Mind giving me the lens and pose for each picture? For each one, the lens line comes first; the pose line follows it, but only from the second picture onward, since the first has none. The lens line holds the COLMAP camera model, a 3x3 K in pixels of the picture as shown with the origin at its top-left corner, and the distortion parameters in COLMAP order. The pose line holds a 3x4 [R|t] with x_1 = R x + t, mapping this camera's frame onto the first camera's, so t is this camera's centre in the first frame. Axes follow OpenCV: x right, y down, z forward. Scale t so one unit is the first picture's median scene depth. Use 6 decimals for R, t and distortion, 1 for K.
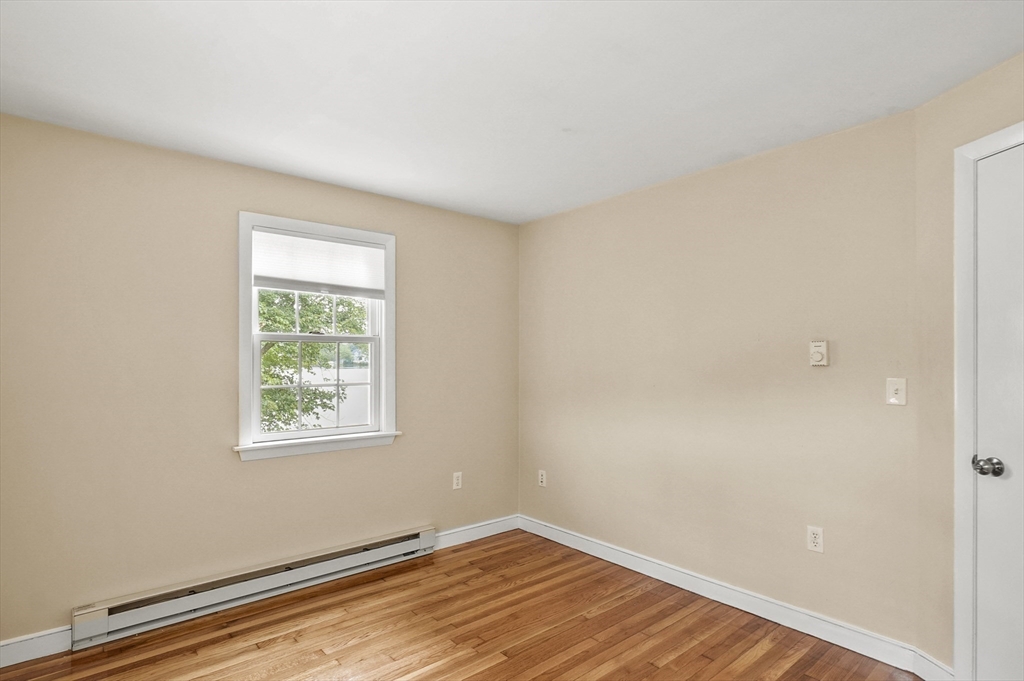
lens RADIAL K [[533.0, 0, 508.0], [0, 533.0, 357.4], [0, 0, 1]] dist [0.001523, 0.001133]
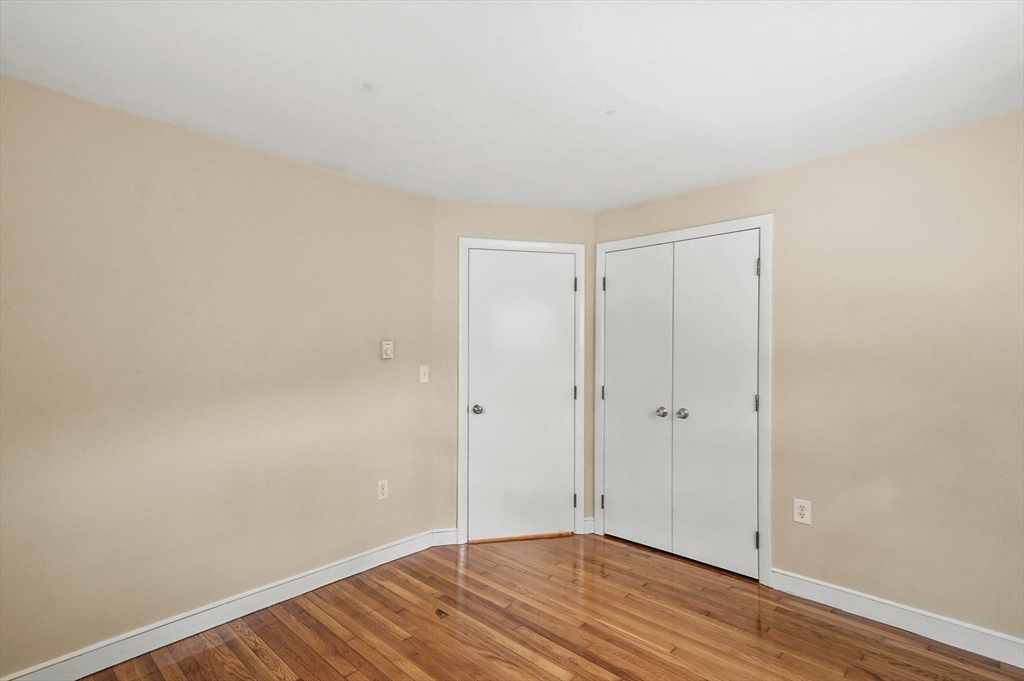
lens RADIAL K [[489.6, 0, 508.6], [0, 489.6, 359.5], [0, 0, 1]] dist [0.058722, 0.000224]
pose [[-0.114071, -0.004900, 0.993461, -0.678739], [-0.004651, 0.999980, 0.004398, 0.010441], [-0.993462, -0.004119, -0.114091, 0.835895]]
